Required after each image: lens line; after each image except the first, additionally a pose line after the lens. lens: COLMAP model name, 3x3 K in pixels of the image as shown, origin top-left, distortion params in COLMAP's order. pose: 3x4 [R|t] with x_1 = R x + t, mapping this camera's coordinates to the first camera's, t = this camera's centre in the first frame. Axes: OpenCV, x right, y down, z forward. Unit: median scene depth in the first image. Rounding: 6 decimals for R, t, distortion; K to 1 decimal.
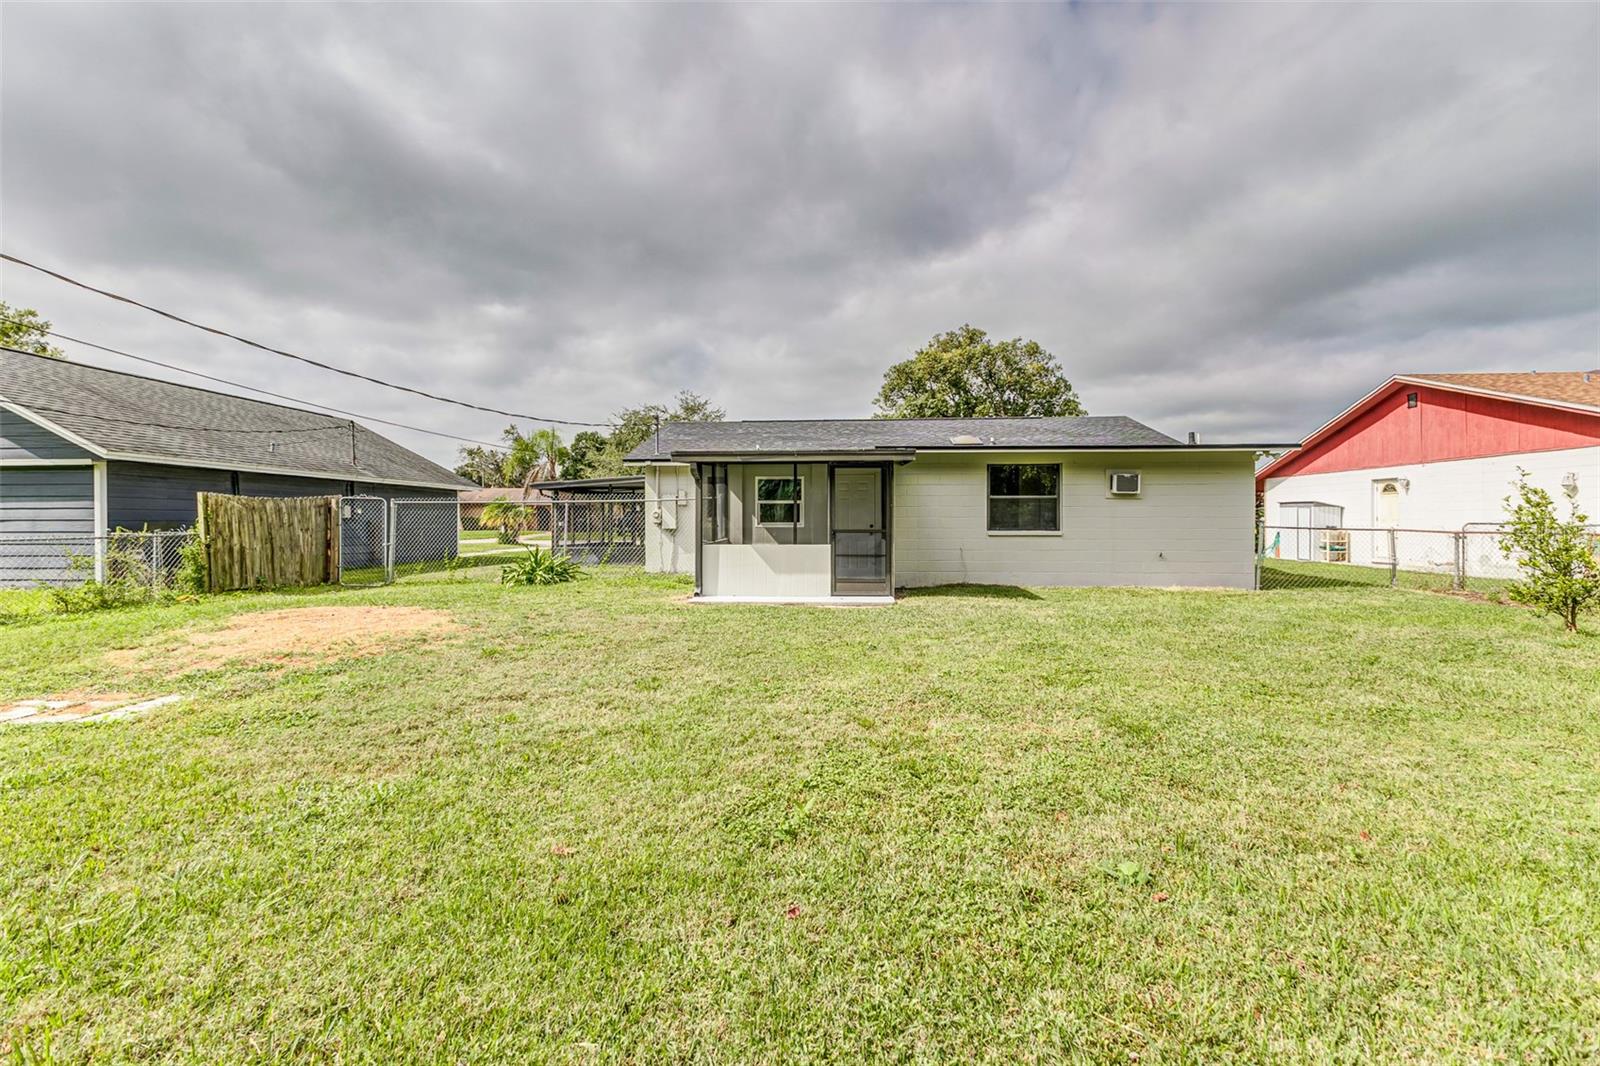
lens RADIAL K [[688.6, 0, 800.0], [0, 688.6, 533.0], [0, 0, 1]] dist [-0.000326, -0.000045]
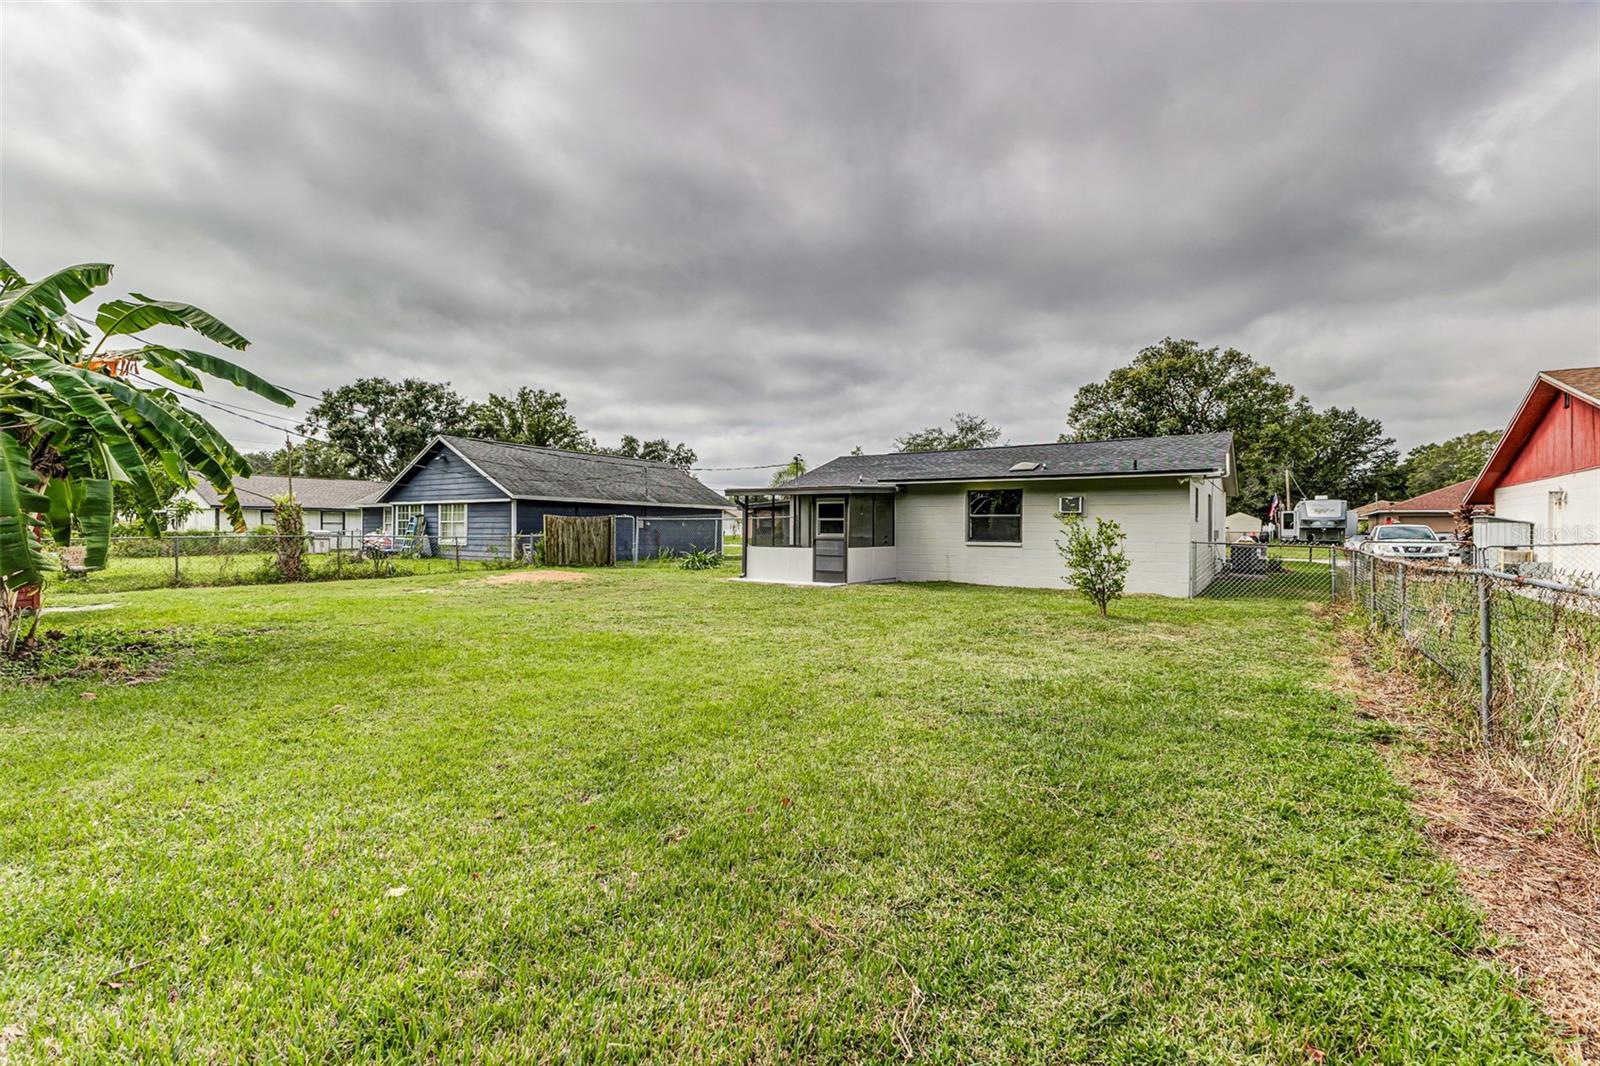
lens RADIAL K [[688.6, 0, 800.0], [0, 688.6, 533.0], [0, 0, 1]] dist [-0.000326, -0.000045]
pose [[0.862492, 0.011262, -0.505945, 0.662141], [-0.018557, 0.999784, -0.009379, -0.001691], [0.505730, 0.017478, 0.862515, -0.287055]]
